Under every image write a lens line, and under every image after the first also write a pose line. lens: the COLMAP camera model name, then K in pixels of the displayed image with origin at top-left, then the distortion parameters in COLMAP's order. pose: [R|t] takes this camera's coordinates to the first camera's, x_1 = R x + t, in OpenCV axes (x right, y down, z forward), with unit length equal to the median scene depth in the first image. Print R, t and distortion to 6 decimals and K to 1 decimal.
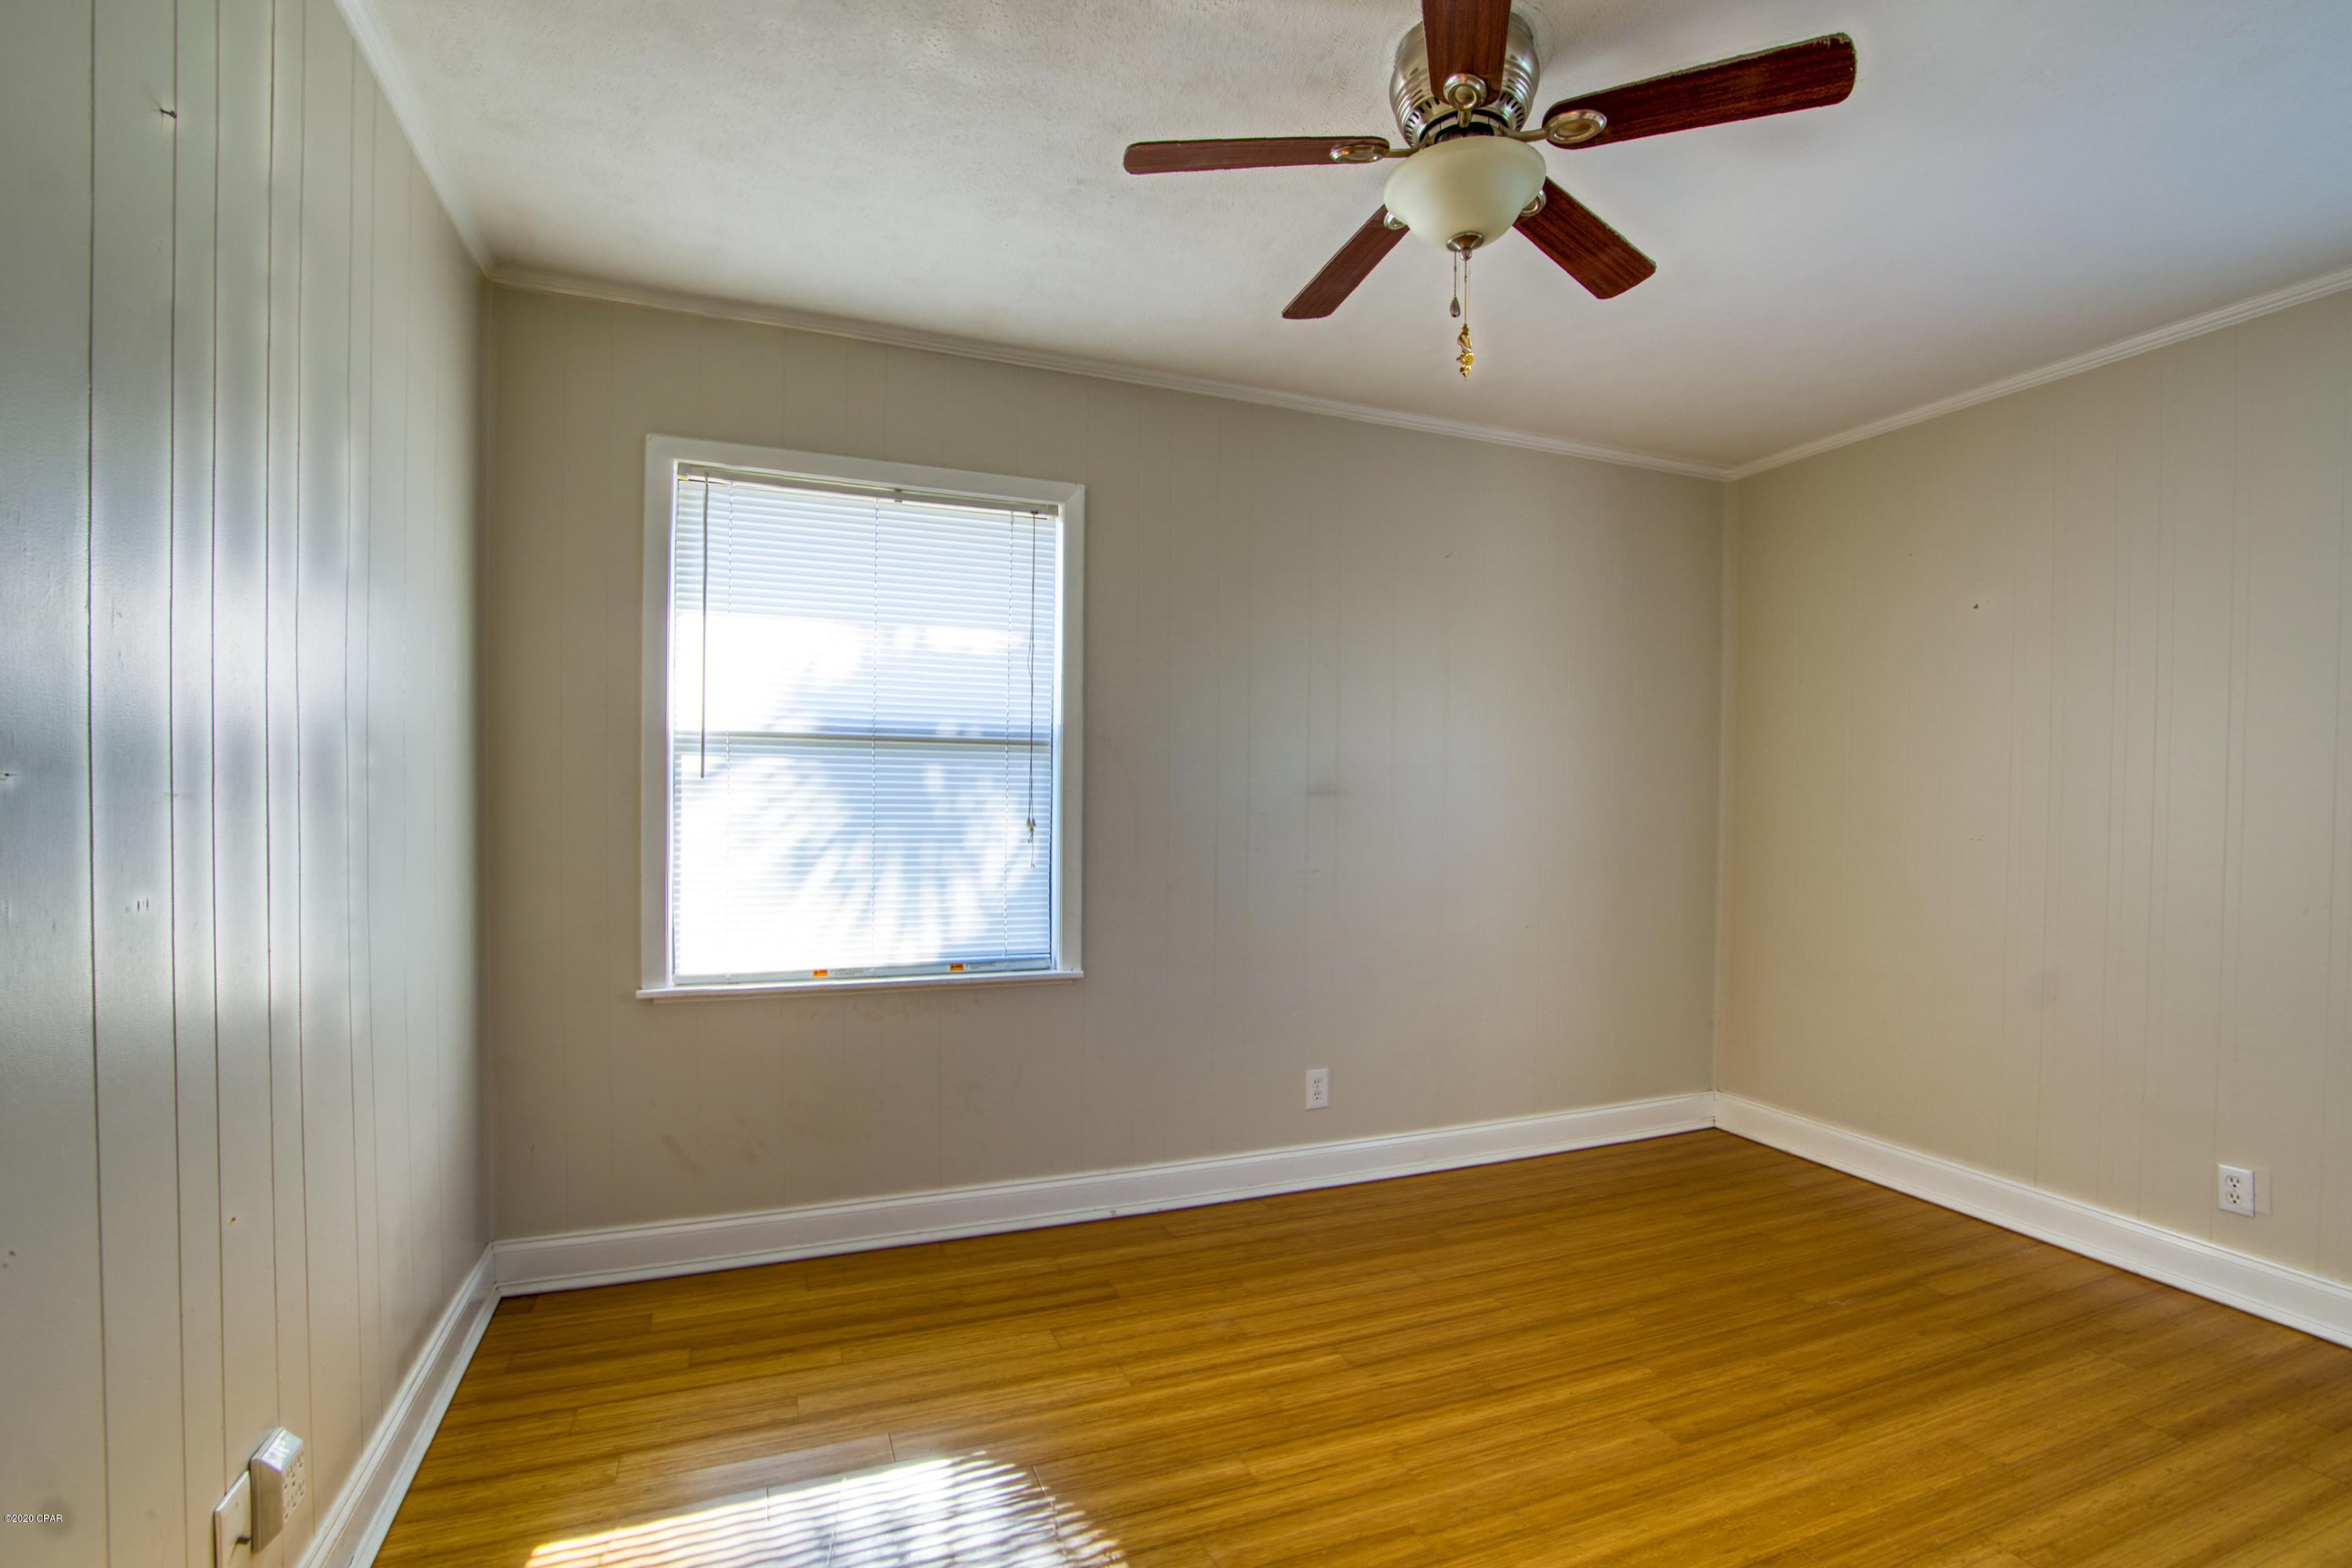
lens RADIAL K [[1119.3, 0, 1166.0], [0, 1119.3, 812.4], [0, 0, 1]] dist [-0.050527, 0.000633]
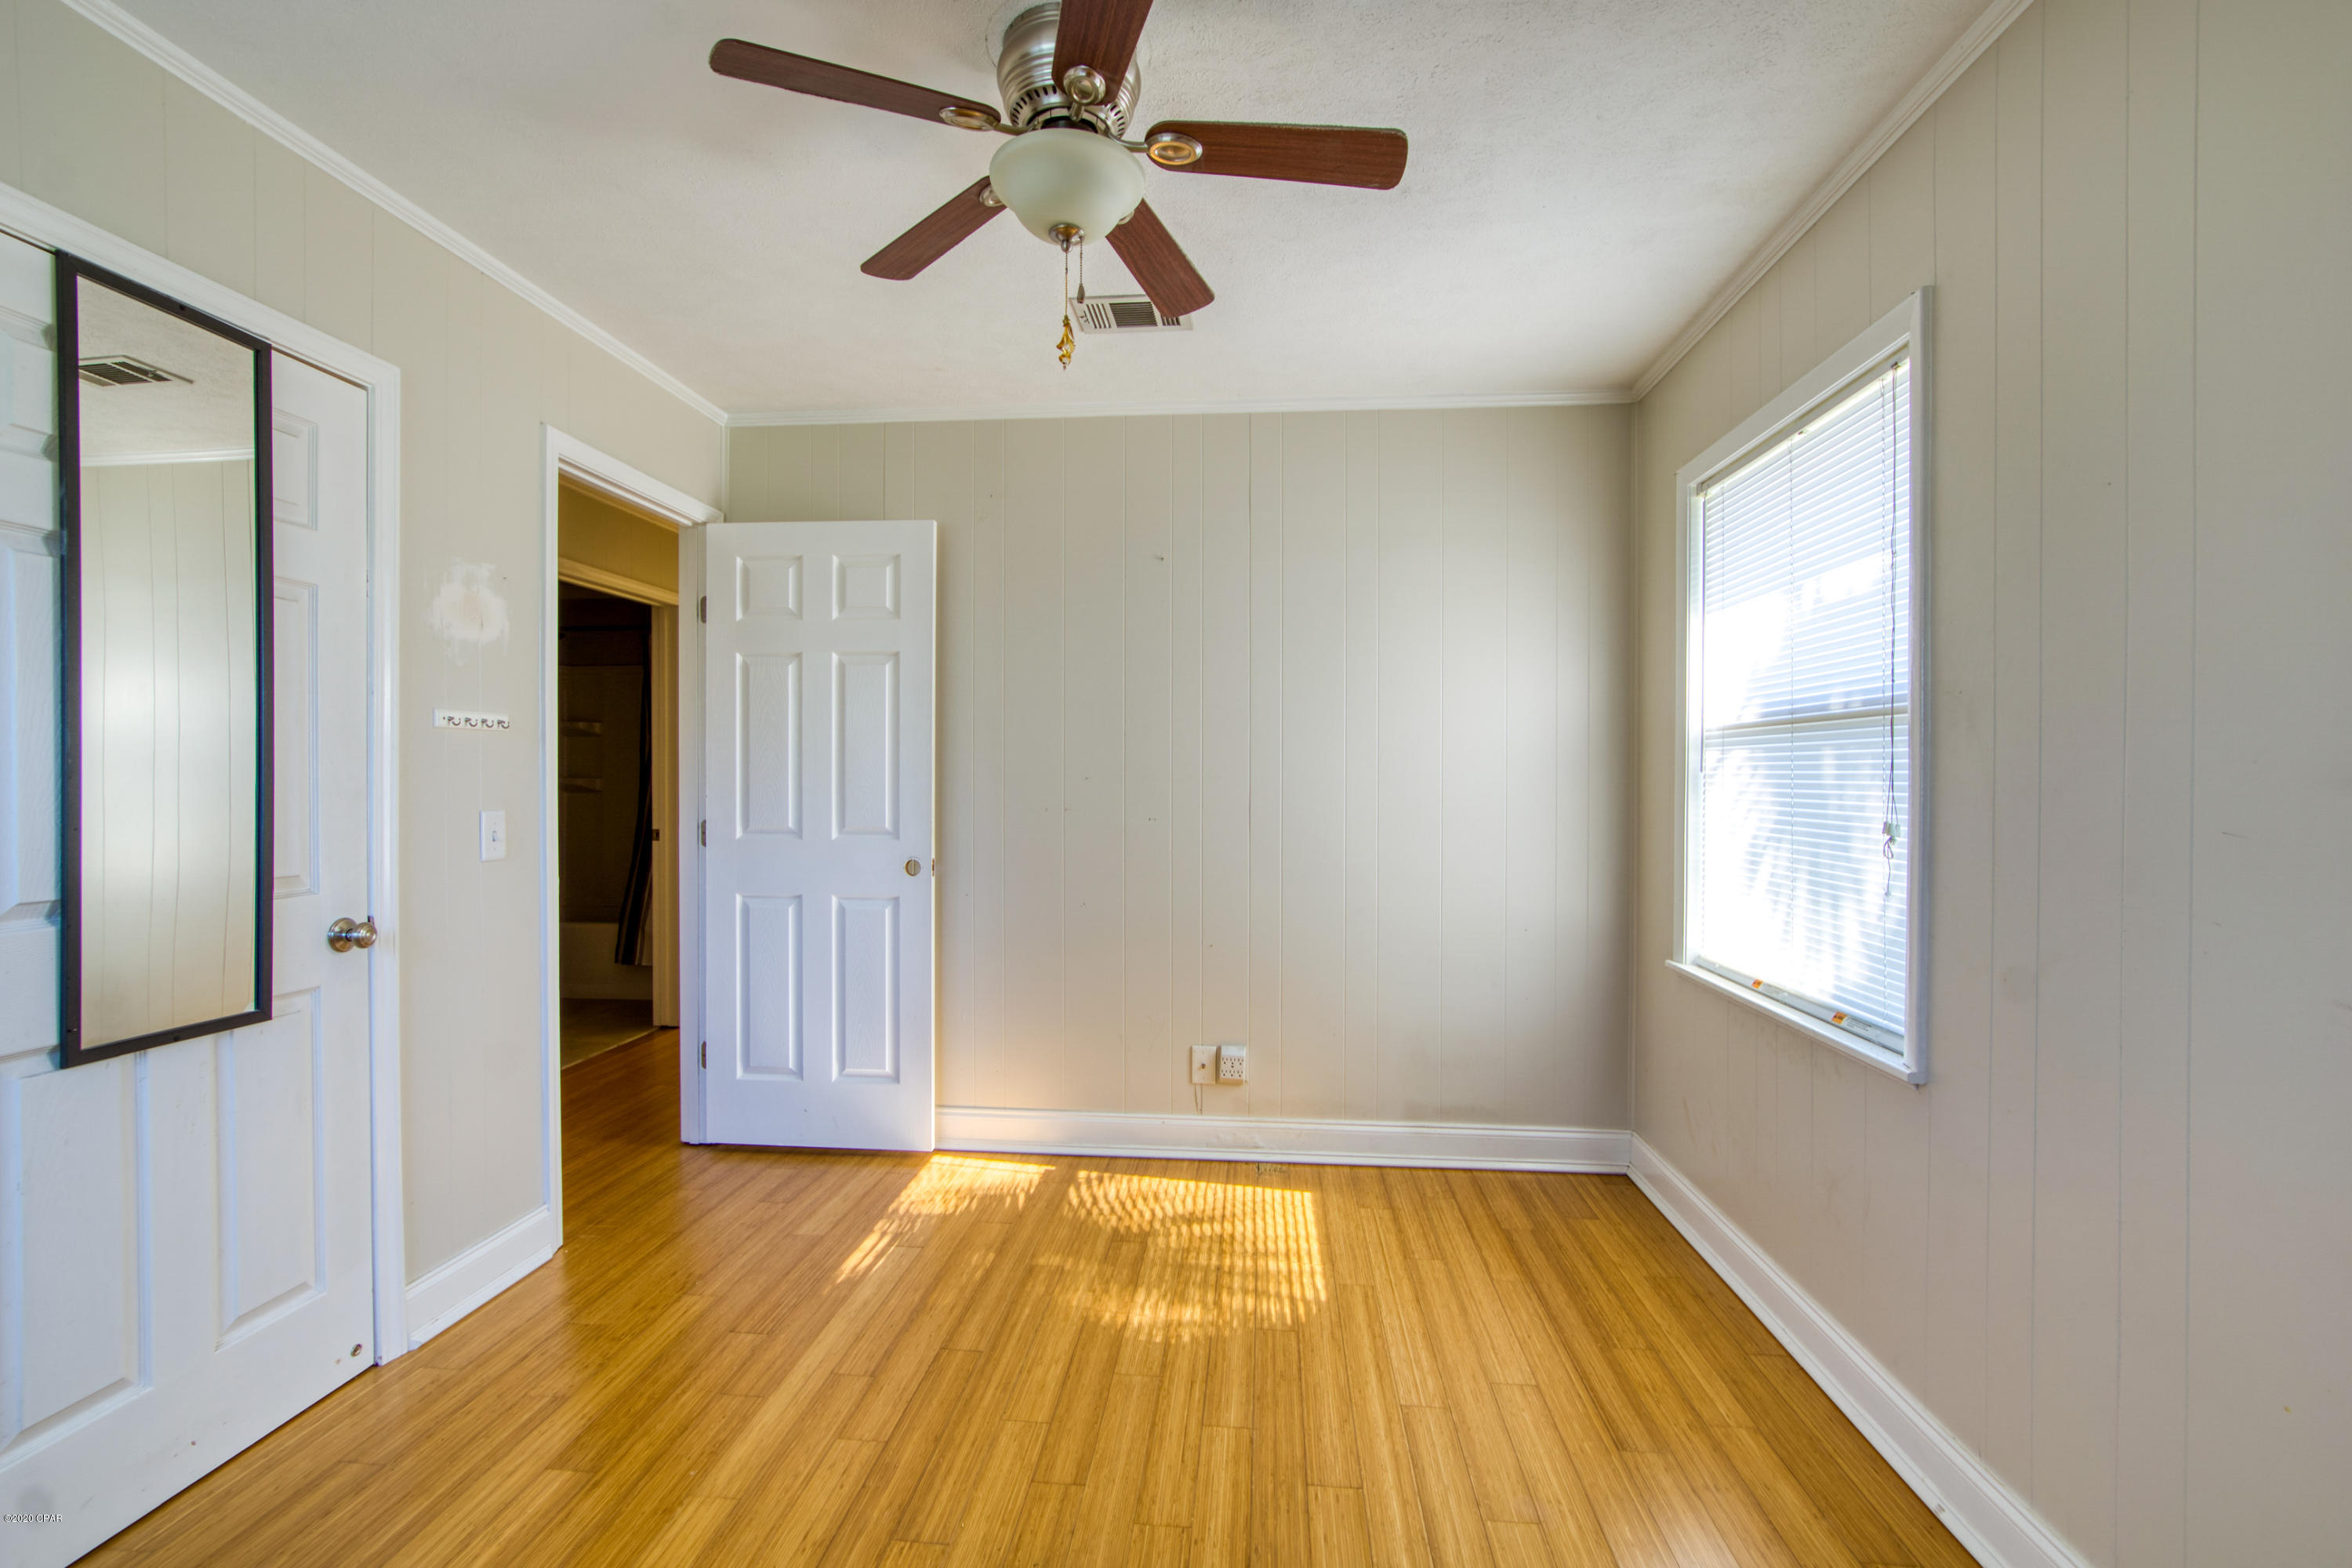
lens RADIAL K [[1100.1, 0, 1169.2], [0, 1100.1, 793.2], [0, 0, 1]] dist [-0.003170, 0.000008]
pose [[-0.480019, -0.001413, -0.877257, 0.763479], [-0.023347, 0.999665, 0.011165, -0.010948], [0.876947, 0.025841, -0.479891, 1.080249]]
